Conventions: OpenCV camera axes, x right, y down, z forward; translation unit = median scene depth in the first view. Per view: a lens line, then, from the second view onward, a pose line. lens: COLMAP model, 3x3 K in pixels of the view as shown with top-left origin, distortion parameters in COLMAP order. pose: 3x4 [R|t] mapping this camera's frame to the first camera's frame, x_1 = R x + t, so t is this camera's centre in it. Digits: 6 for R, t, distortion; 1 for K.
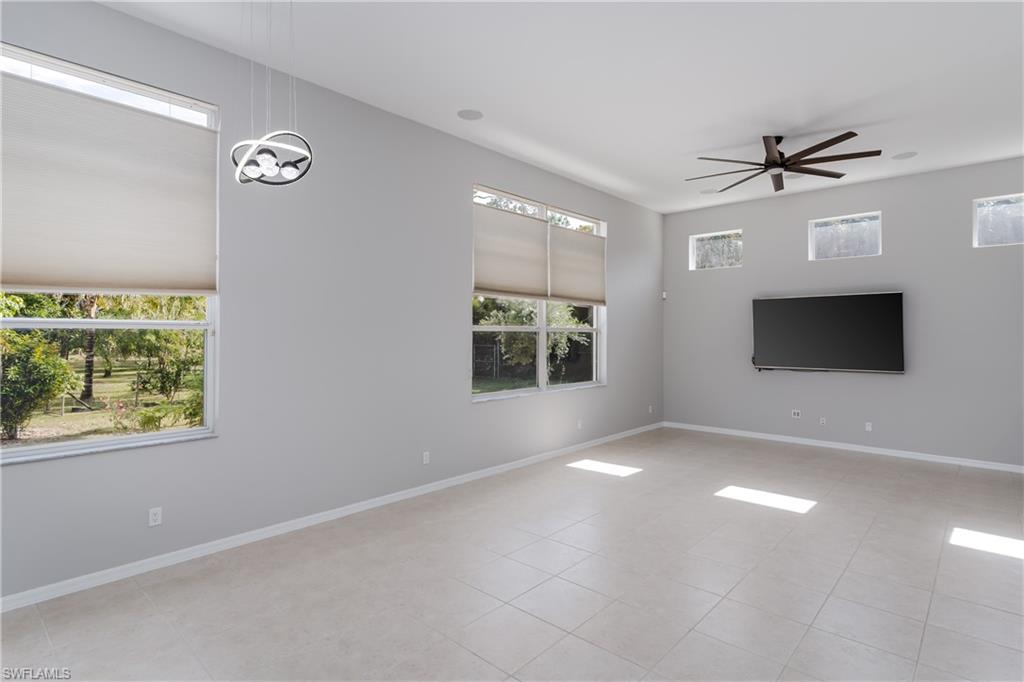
lens RADIAL K [[538.9, 0, 519.6], [0, 538.9, 334.4], [0, 0, 1]] dist [-0.005792, -0.000660]
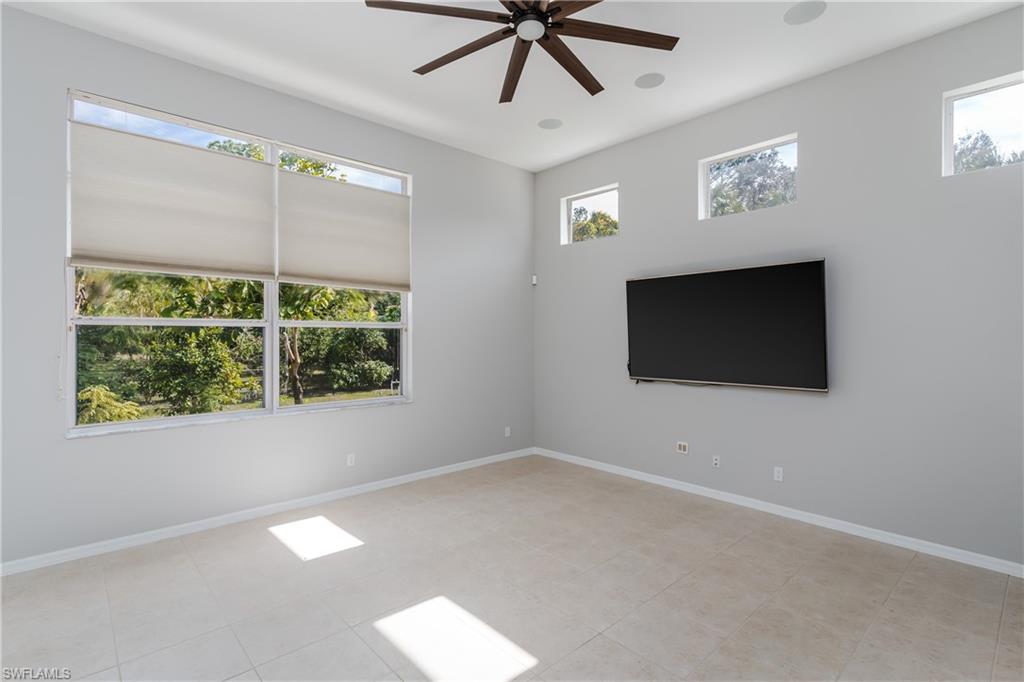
lens RADIAL K [[507.4, 0, 522.9], [0, 507.4, 340.9], [0, 0, 1]] dist [0.005464, 0.002085]
pose [[0.995381, -0.001880, -0.095983, 0.382217], [0.002768, 0.999955, 0.009119, 0.006979], [0.095962, -0.009343, 0.995341, 0.348845]]
